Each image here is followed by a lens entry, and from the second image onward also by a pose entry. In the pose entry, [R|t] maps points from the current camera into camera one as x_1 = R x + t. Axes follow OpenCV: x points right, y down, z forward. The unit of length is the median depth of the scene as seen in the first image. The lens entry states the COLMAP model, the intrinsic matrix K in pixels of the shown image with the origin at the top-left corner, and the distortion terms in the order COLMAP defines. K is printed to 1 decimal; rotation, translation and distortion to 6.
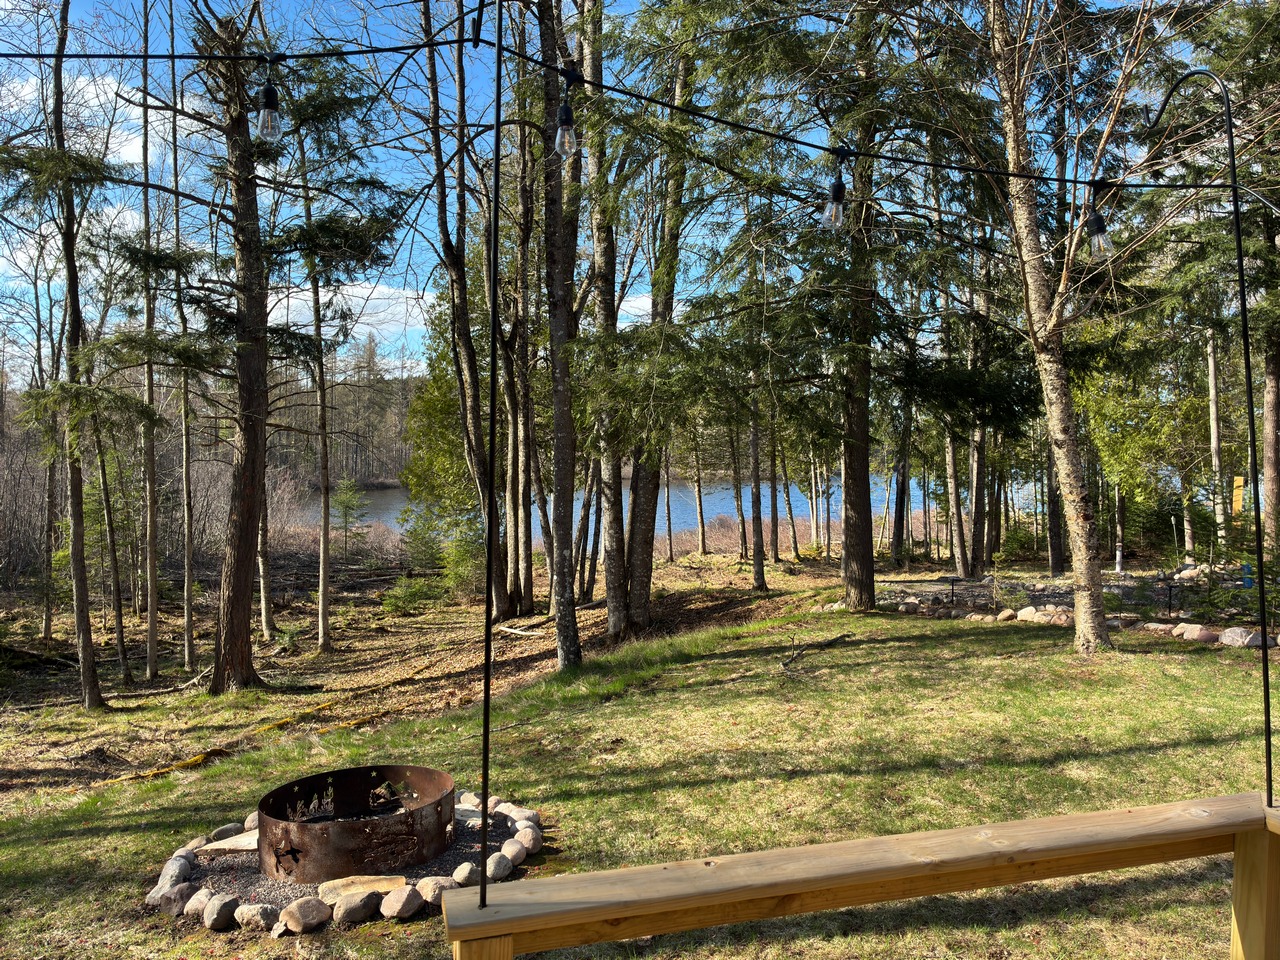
lens RADIAL K [[984.4, 0, 646.0], [0, 984.4, 473.4], [0, 0, 1]] dist [0.009581, 0.009957]
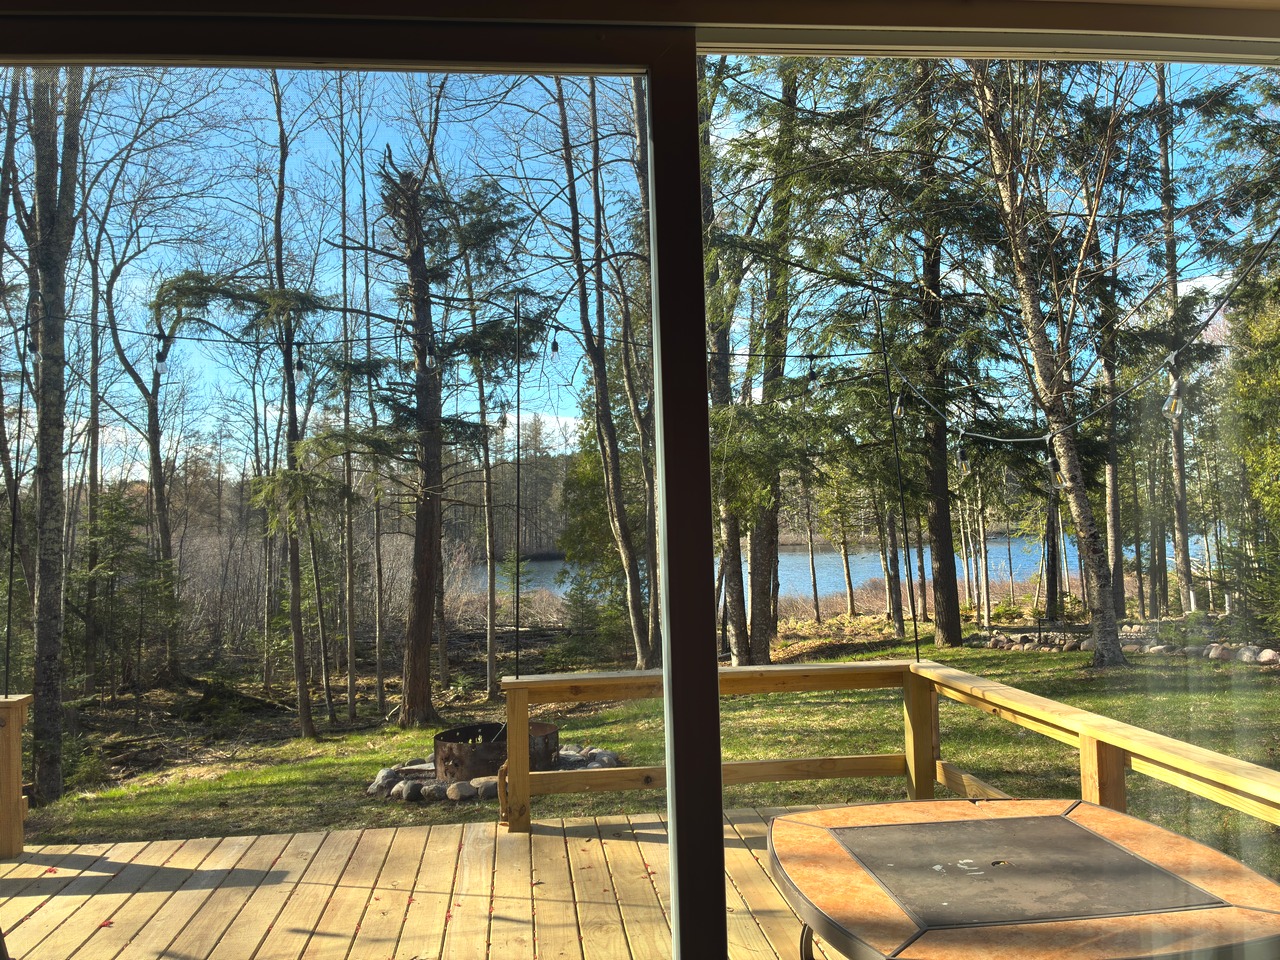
lens RADIAL K [[960.8, 0, 640.0], [0, 960.8, 480.0], [0, 0, 1]] dist [0.089334, -0.140554]
pose [[0.985778, -0.035862, -0.164180, 0.041866], [0.025348, 0.997518, -0.065693, 0.009115], [0.166128, 0.060597, 0.984240, -0.102785]]
